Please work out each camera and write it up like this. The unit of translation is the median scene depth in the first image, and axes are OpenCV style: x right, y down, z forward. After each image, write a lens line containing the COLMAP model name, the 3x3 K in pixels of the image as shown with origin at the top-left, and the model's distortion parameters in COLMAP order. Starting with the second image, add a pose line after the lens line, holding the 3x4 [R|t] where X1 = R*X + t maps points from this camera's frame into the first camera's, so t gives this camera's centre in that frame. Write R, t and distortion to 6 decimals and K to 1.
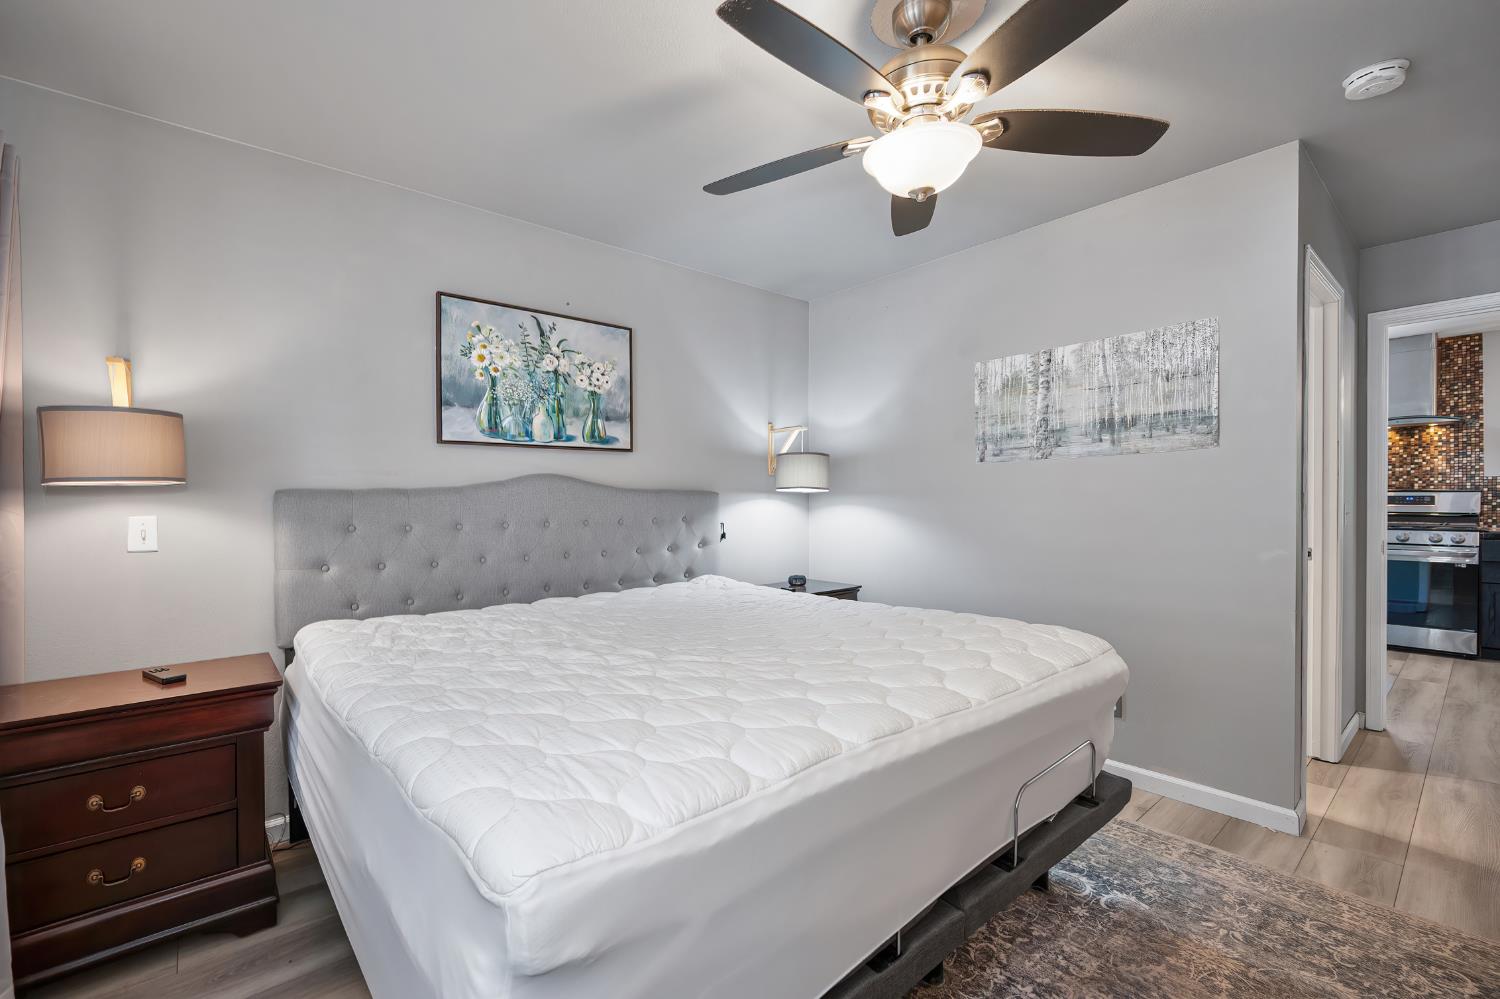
lens RADIAL K [[626.5, 0, 800.0], [0, 626.5, 500.3], [0, 0, 1]] dist [0.000392, 0.000066]
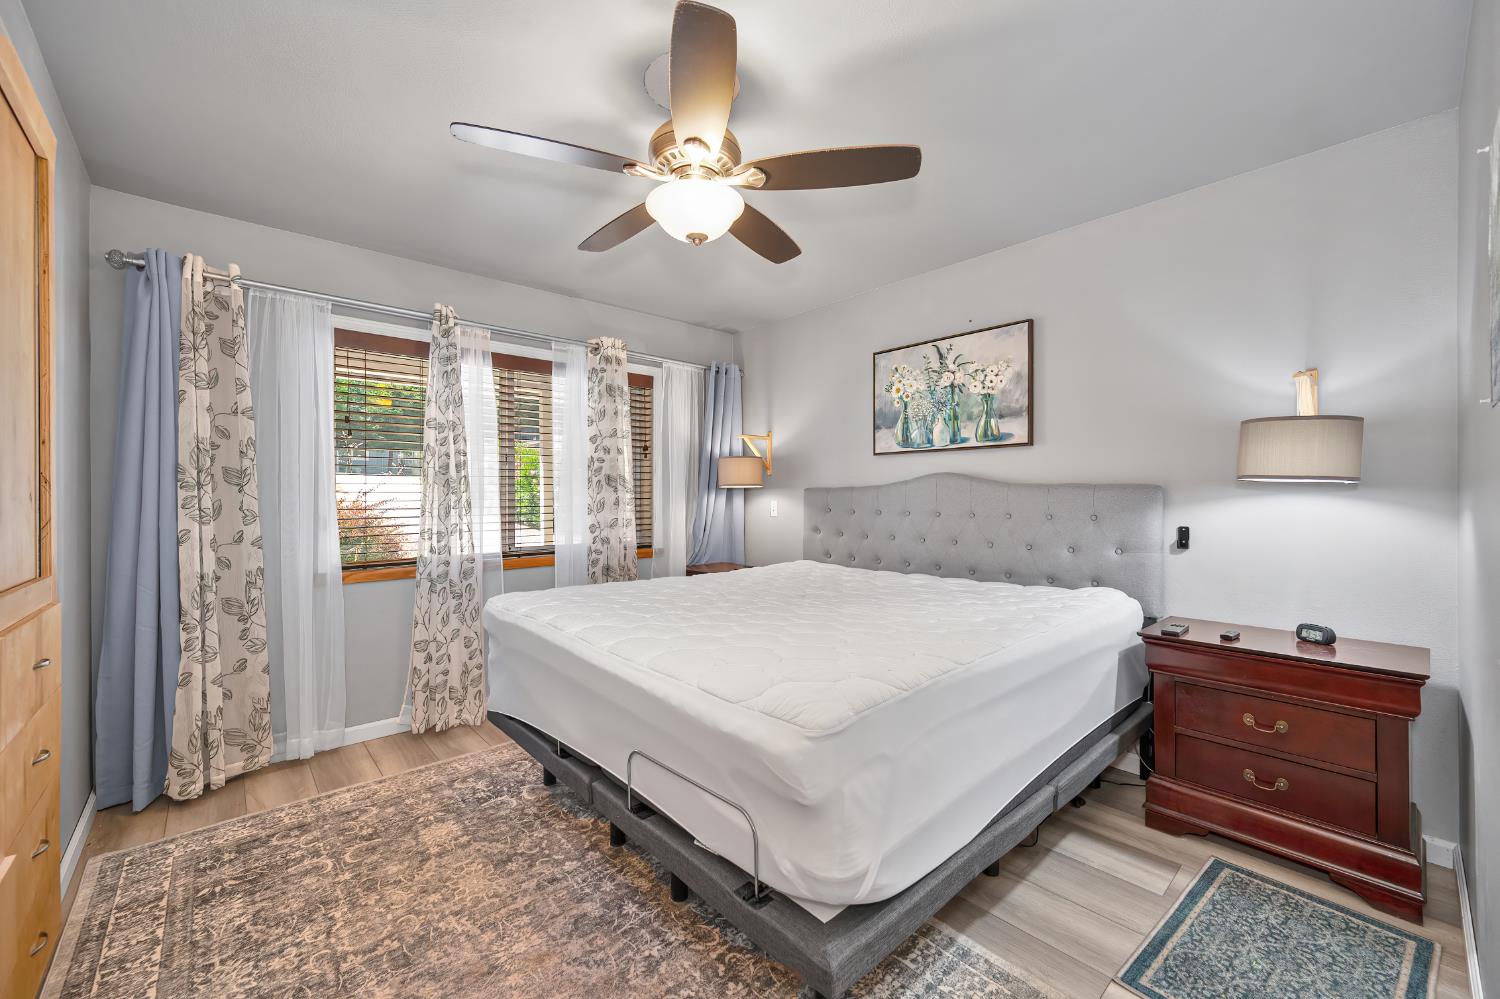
lens RADIAL K [[596.8, 0, 754.9], [0, 596.8, 505.1], [0, 0, 1]] dist [0.000526, 0.000046]
pose [[0.003547, 0.017649, -0.999838, 0.747756], [-0.006174, 0.999826, 0.017627, 0.002426], [0.999975, 0.006111, 0.003656, 0.639435]]
